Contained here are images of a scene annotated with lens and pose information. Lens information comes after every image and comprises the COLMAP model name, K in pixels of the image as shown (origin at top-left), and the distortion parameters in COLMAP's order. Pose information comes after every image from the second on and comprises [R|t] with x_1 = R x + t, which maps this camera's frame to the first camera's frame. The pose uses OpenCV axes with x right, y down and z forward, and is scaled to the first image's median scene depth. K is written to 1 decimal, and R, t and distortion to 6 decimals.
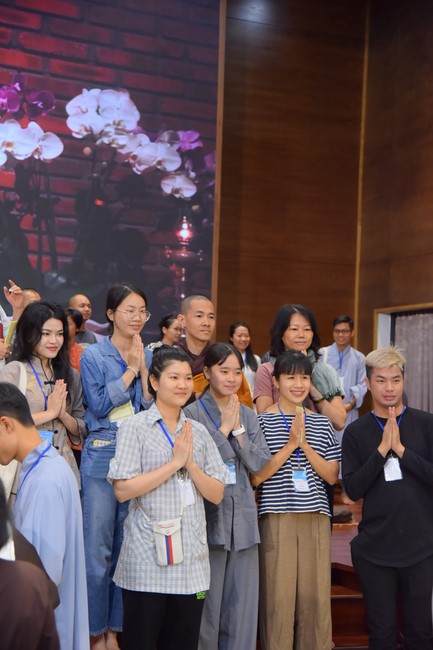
lens RADIAL K [[1212.1, 0, 217.3], [0, 1212.1, 337.6], [0, 0, 1]] dist [0.445487, 0.120404]
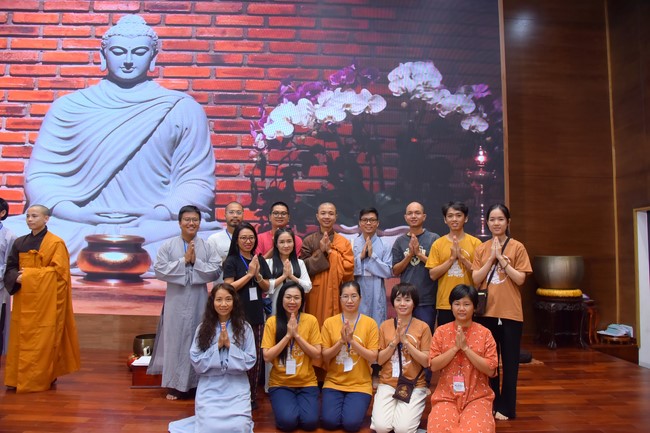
lens RADIAL K [[451.9, 0, 325.0], [0, 451.9, 216.5], [0, 0, 1]] dist [-0.130978, 0.072883]
pose [[0.922441, -0.046748, -0.383297, -0.001284], [0.034965, 0.998679, -0.037654, -0.010225], [0.384551, 0.021332, 0.922857, 0.496641]]
